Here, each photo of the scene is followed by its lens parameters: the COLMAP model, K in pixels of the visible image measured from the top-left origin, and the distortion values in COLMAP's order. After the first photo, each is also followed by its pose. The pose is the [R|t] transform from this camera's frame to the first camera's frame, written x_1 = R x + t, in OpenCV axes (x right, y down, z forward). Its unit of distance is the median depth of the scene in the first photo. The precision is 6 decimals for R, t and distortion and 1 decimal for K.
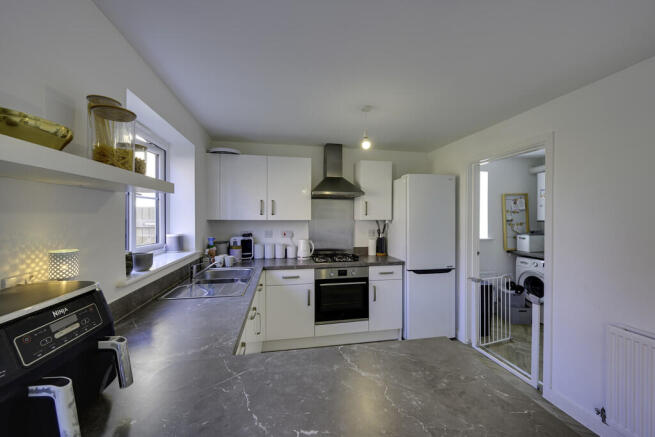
lens RADIAL K [[259.2, 0, 327.5], [0, 259.2, 218.5], [0, 0, 1]] dist [-0.001271, -0.000105]
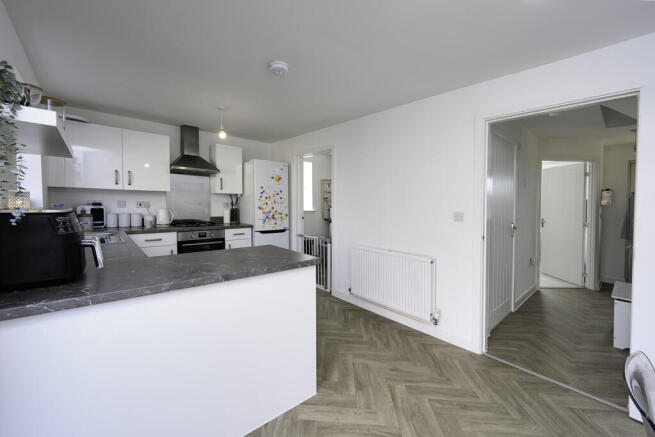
lens RADIAL K [[262.3, 0, 324.1], [0, 262.3, 219.5], [0, 0, 1]] dist [0.000009, 0.000009]
pose [[0.858326, -0.018834, 0.512758, -0.078061], [-0.015809, 0.997881, 0.063116, 0.045831], [-0.512861, -0.062280, 0.856210, -0.335872]]
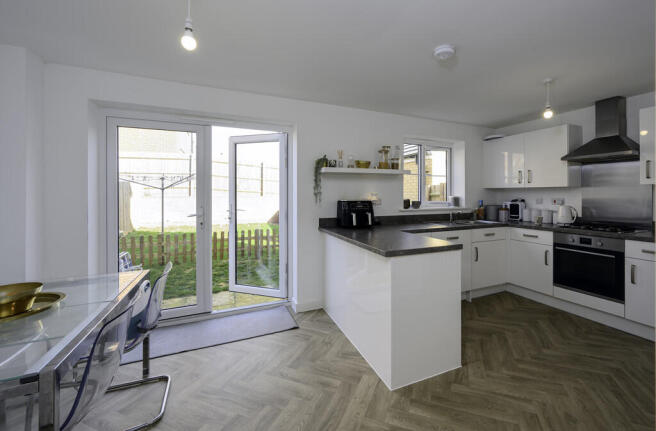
lens RADIAL K [[275.5, 0, 348.0], [0, 275.5, 196.5], [0, 0, 1]] dist [-0.000551, -0.000153]
pose [[0.218228, 0.001390, -0.975897, 0.790653], [-0.007267, 0.999974, -0.000201, 0.051717], [0.975871, 0.007136, 0.218232, -0.054661]]
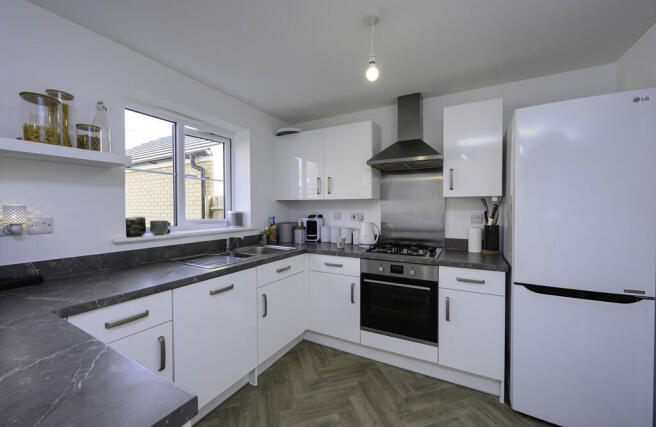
lens RADIAL K [[259.3, 0, 331.6], [0, 259.3, 212.2], [0, 0, 1]] dist [0.001735, 0.000064]
pose [[0.773578, 0.003757, -0.633690, 0.352782], [-0.001446, 0.999990, 0.004164, 0.045075], [0.633700, -0.002305, 0.773576, 0.305243]]
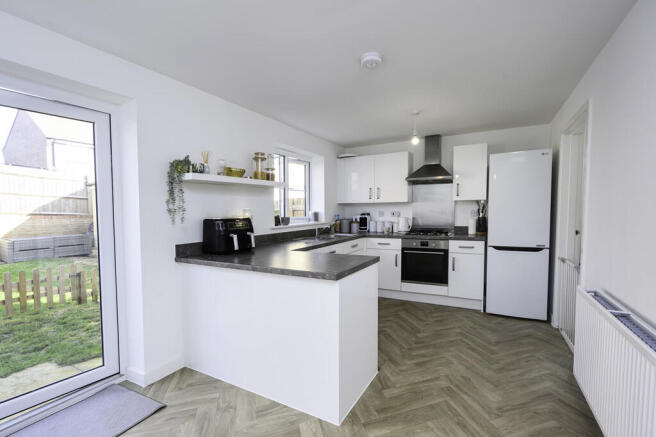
lens RADIAL K [[284.1, 0, 343.0], [0, 284.1, 226.7], [0, 0, 1]] dist [0.001240, 0.000086]
pose [[0.779137, 0.020616, -0.626515, 0.558549], [0.013814, 0.998652, 0.050041, 0.053949], [0.626702, -0.047643, 0.777801, -0.255942]]
